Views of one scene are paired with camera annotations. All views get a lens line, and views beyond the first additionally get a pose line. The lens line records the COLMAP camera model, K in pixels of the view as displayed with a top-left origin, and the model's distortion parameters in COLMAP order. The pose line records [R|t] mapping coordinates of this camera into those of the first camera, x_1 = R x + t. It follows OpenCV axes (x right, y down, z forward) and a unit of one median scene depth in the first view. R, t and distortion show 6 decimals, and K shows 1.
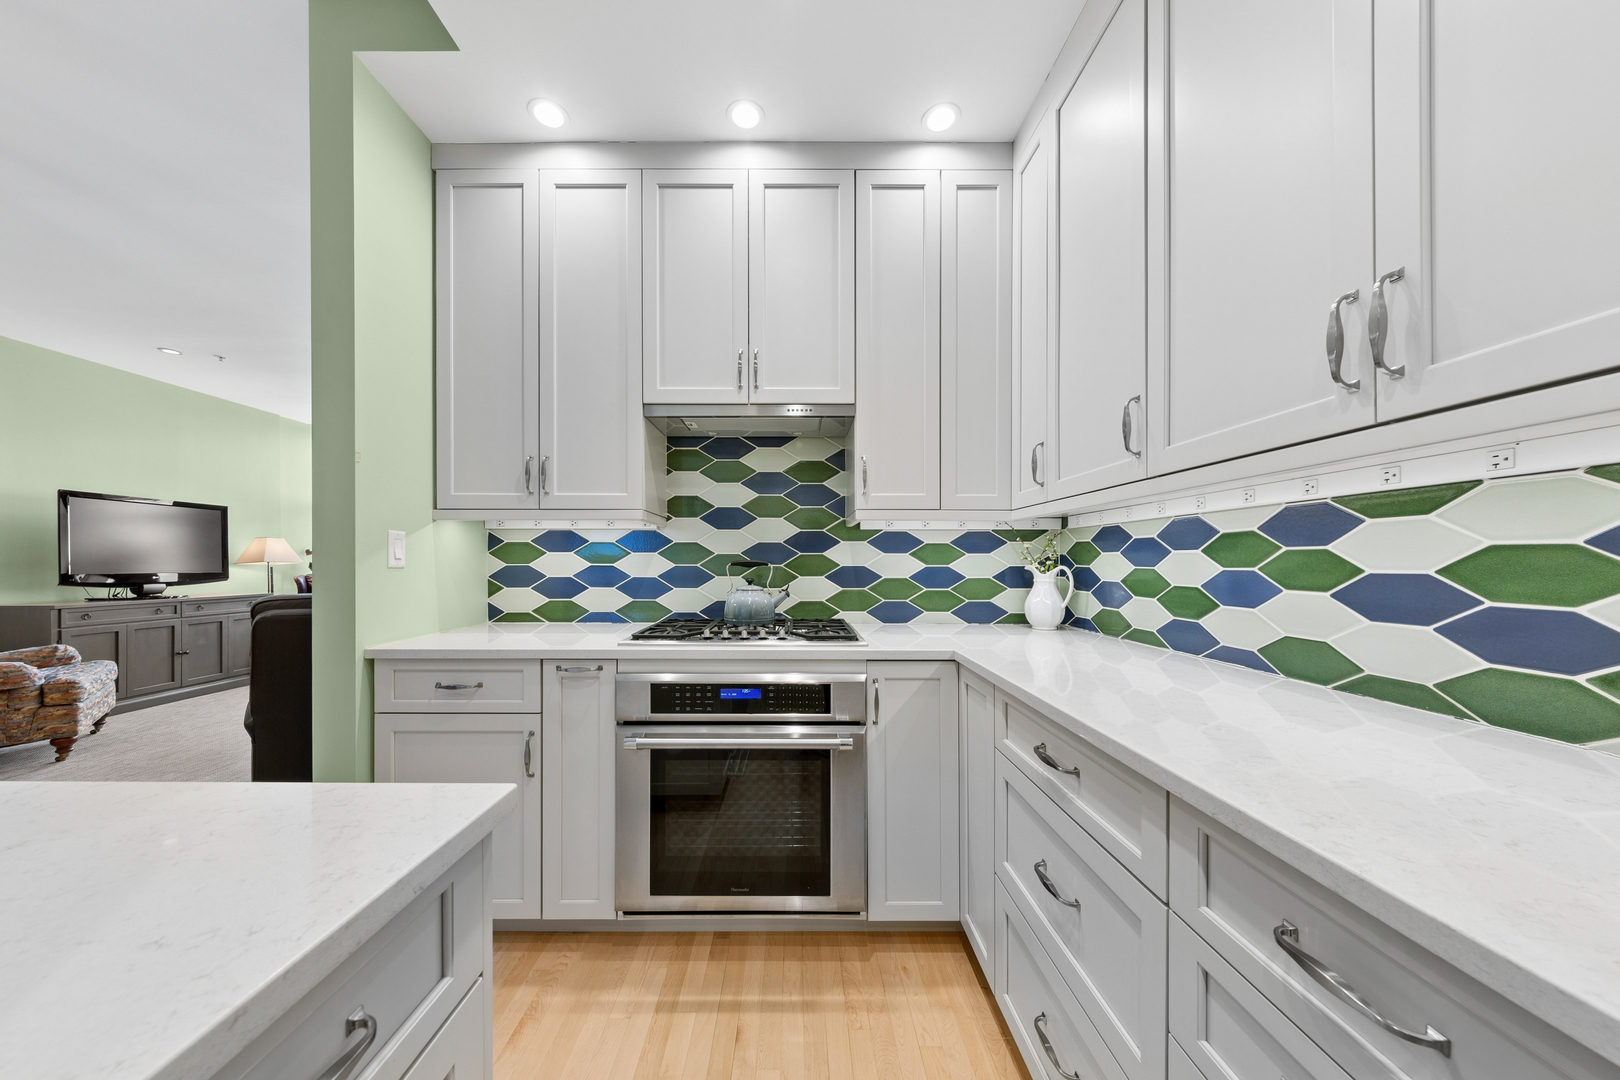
lens RADIAL K [[523.6, 0, 795.8], [0, 523.6, 563.4], [0, 0, 1]] dist [0.000089, -0.000056]
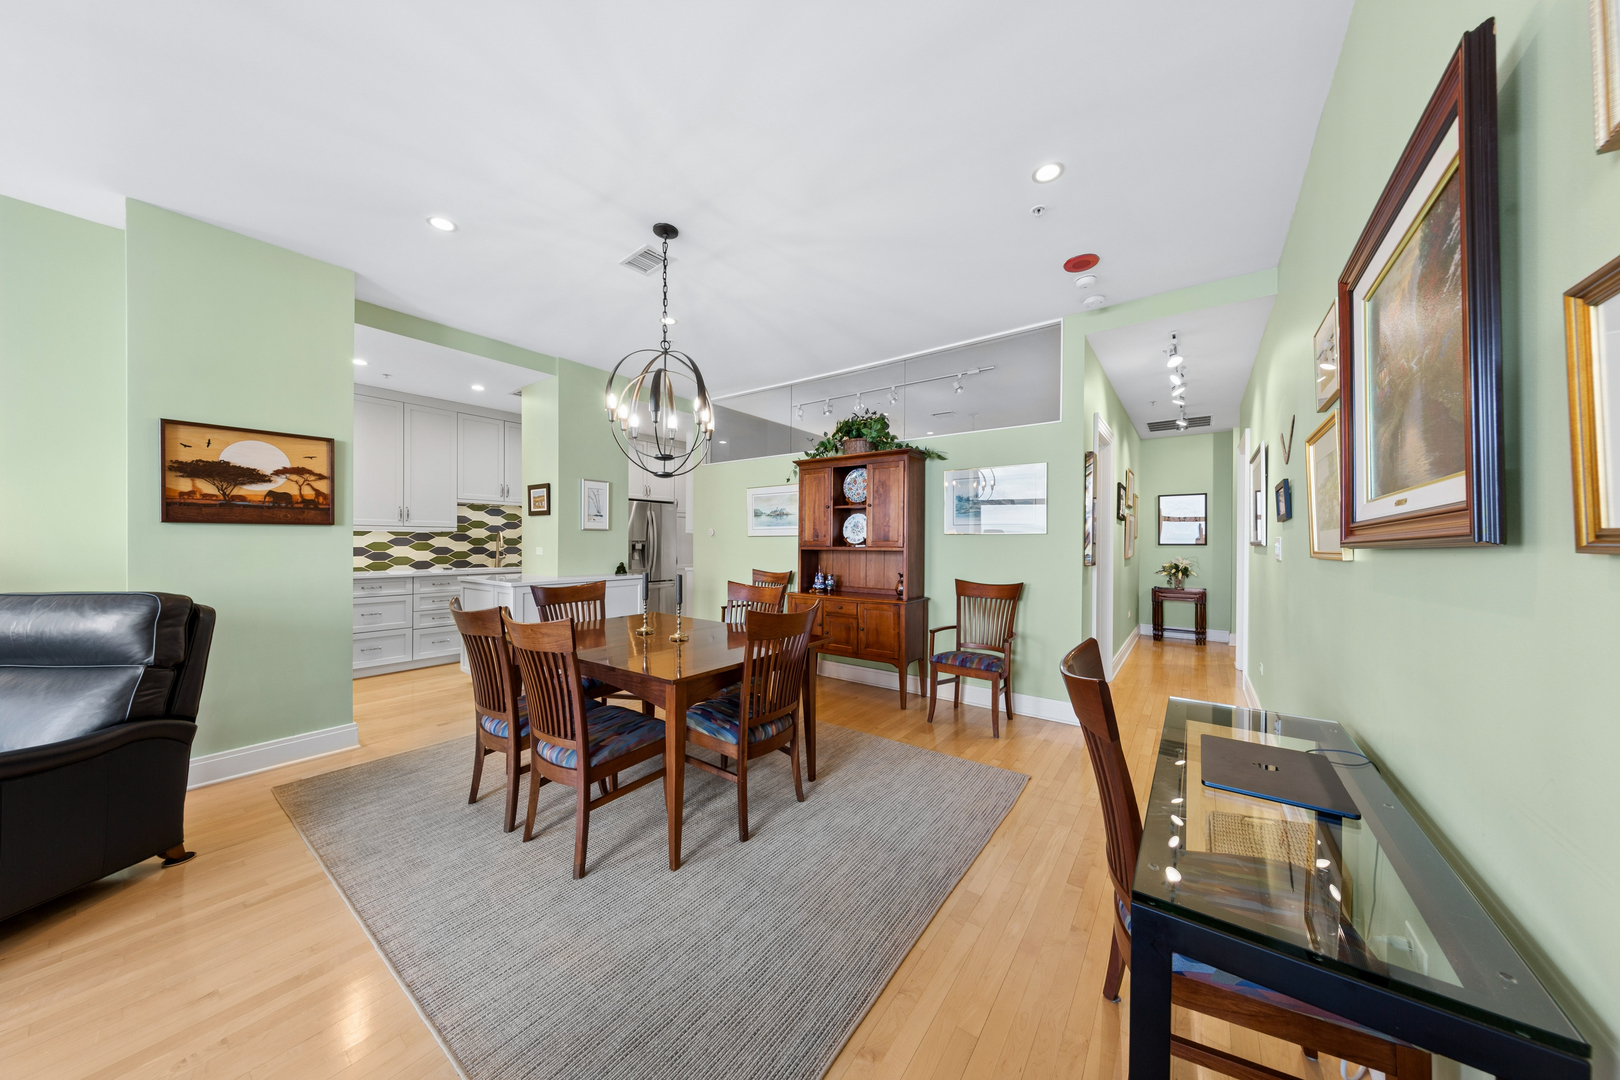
lens RADIAL K [[512.5, 0, 813.6], [0, 512.5, 541.4], [0, 0, 1]] dist [0.000729, -0.000052]
pose [[-0.807239, -0.006935, 0.590184, -2.892969], [-0.005683, 0.999976, 0.003978, -0.042041], [-0.590197, -0.000143, -0.807259, 1.265944]]
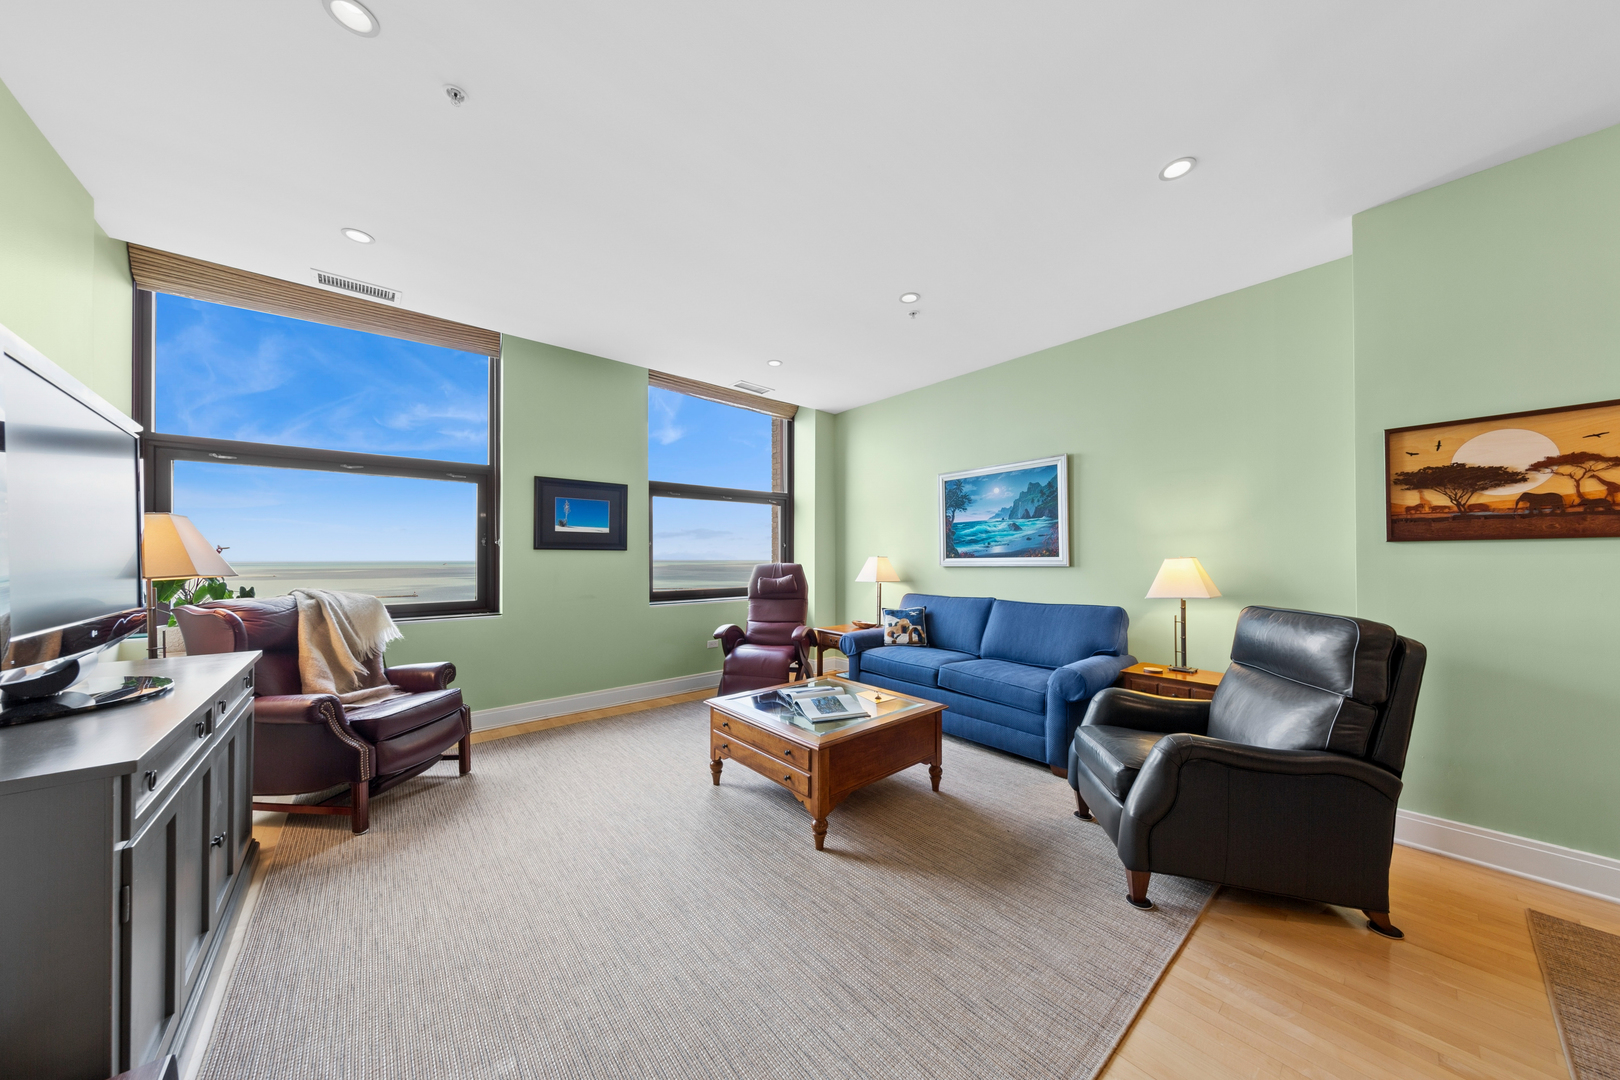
lens RADIAL K [[517.9, 0, 814.1], [0, 517.9, 553.7], [0, 0, 1]] dist [0.001093, -0.000026]
pose [[0.763834, 0.002189, 0.645409, -2.599074], [0.003756, 0.999962, -0.007837, -0.043250], [-0.645402, 0.008411, 0.763797, 1.130608]]
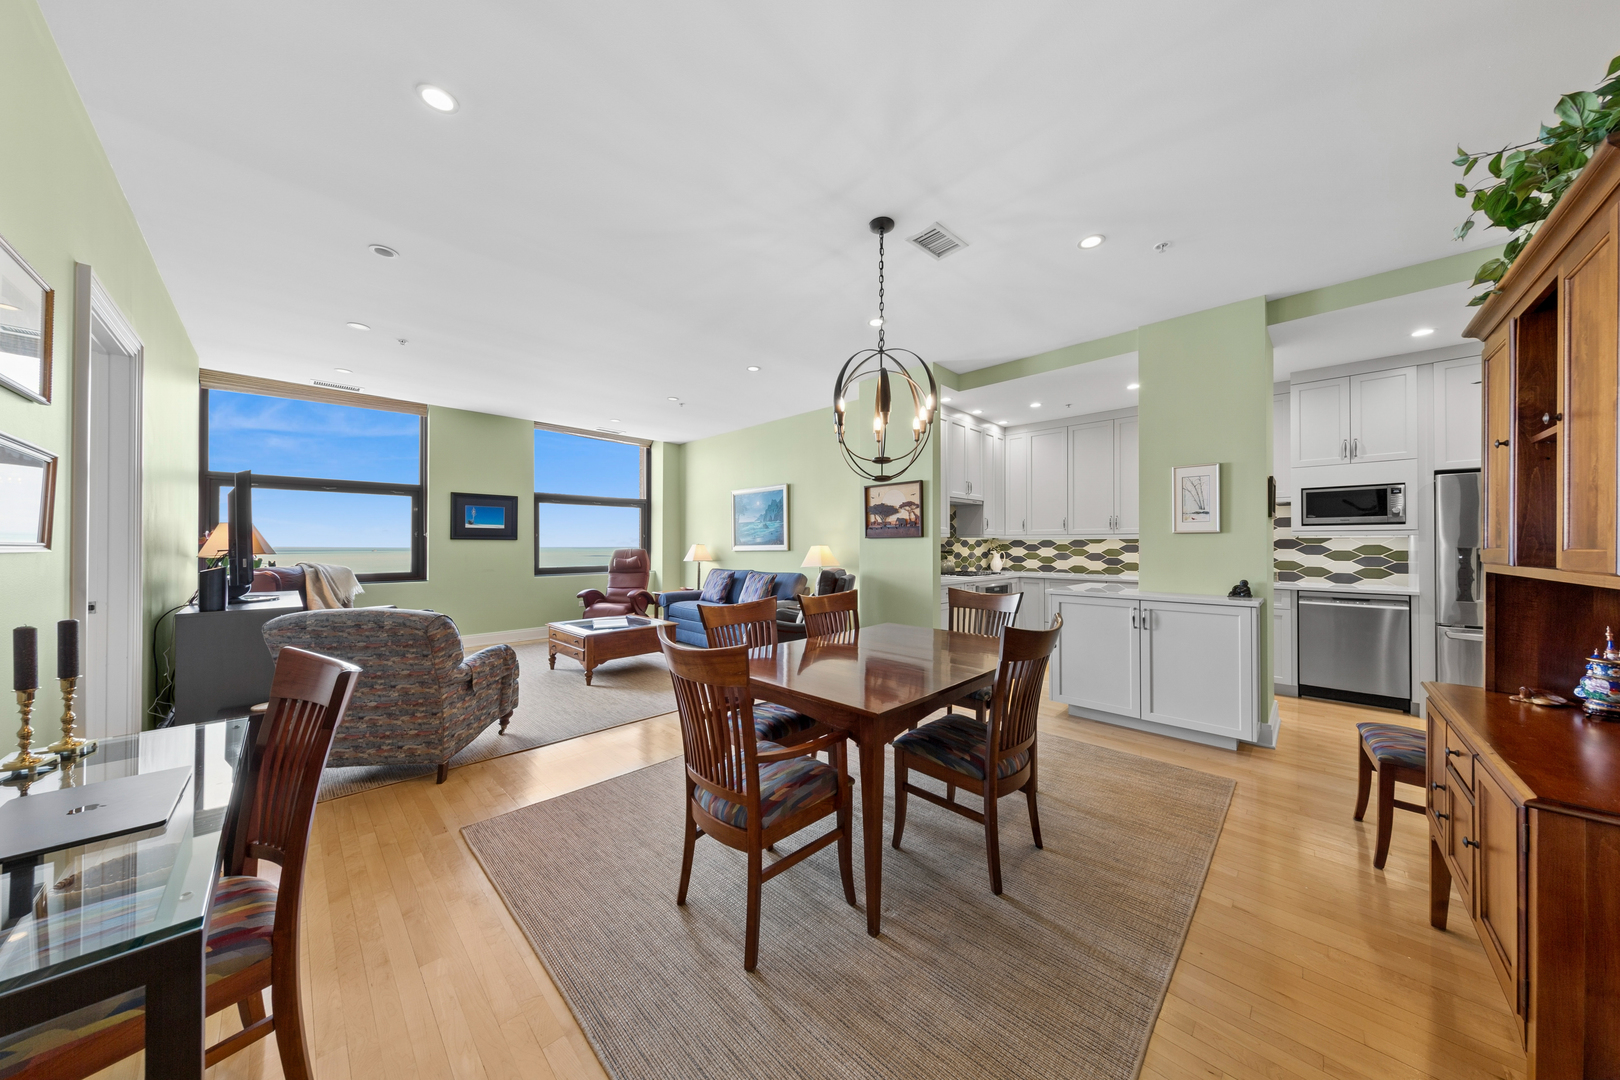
lens RADIAL K [[512.5, 0, 813.6], [0, 512.5, 541.4], [0, 0, 1]] dist [0.000729, -0.000052]
pose [[0.699763, 0.003034, 0.714369, -2.818688], [0.002116, 0.999978, -0.006319, -0.043104], [-0.714372, 0.005934, 0.699741, -0.437212]]
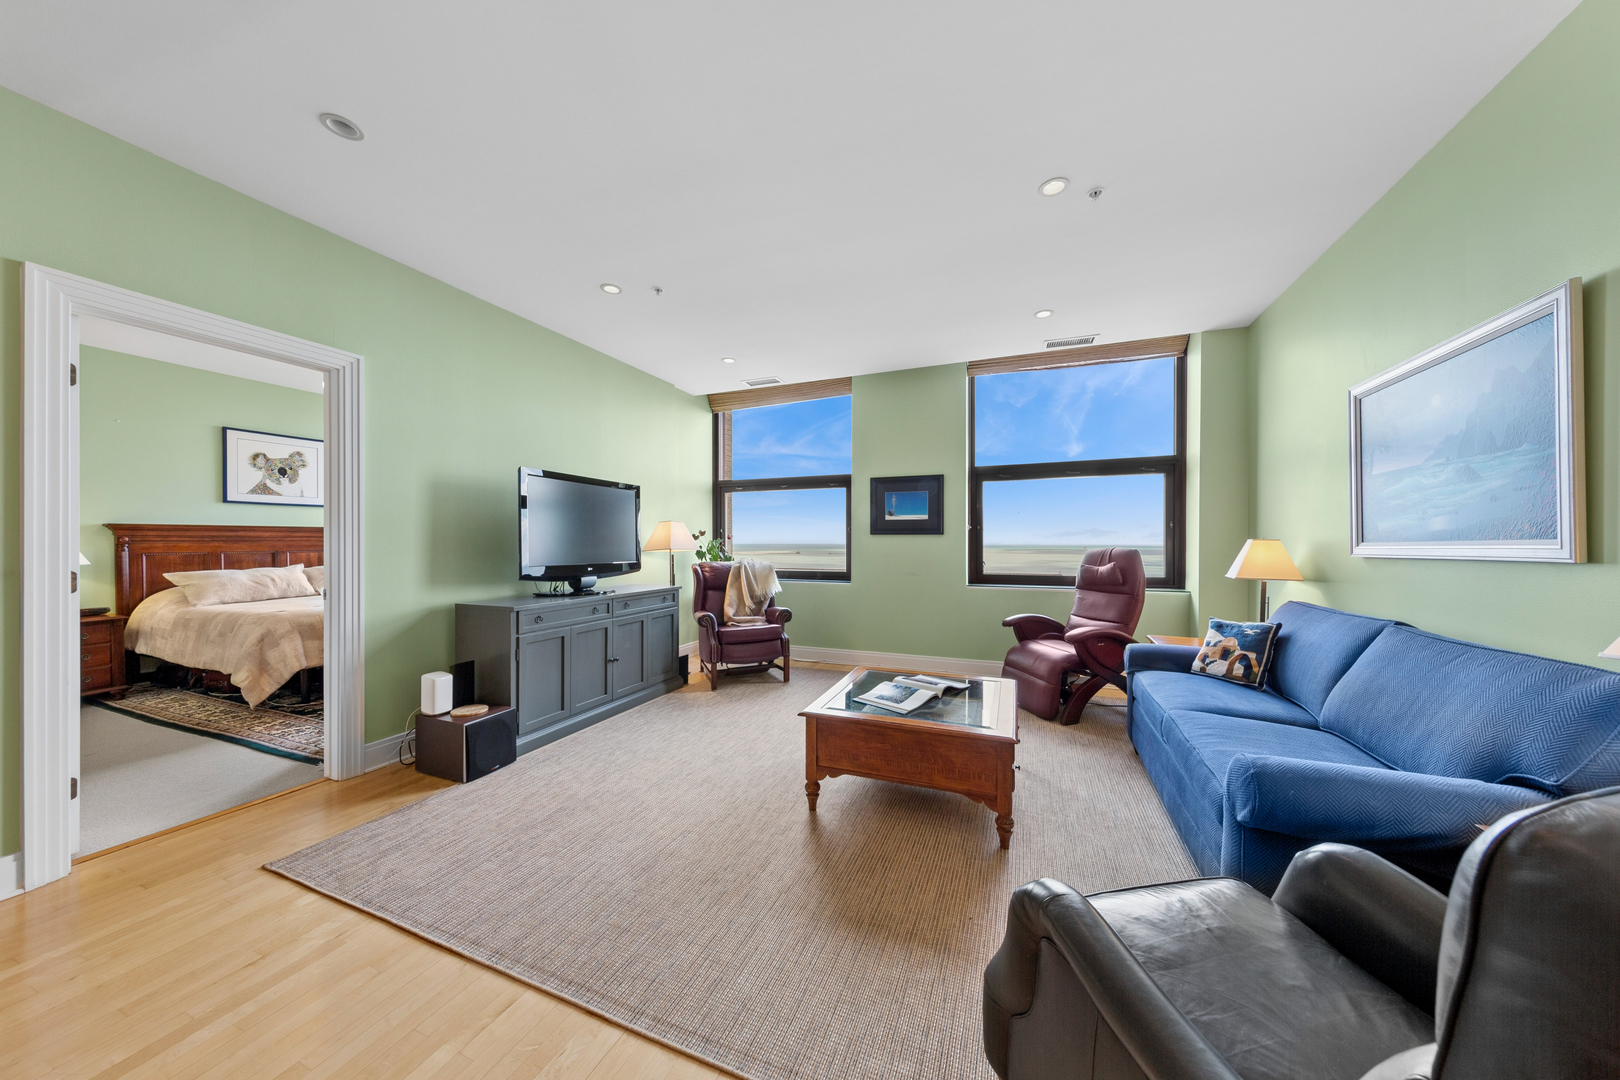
lens RADIAL K [[515.3, 0, 819.5], [0, 515.3, 542.7], [0, 0, 1]] dist [0.001182, -0.000114]
pose [[0.926914, -0.001212, -0.375272, -1.327590], [0.001246, 0.999999, -0.000154, -0.038353], [0.375272, -0.000325, 0.926915, 0.856231]]
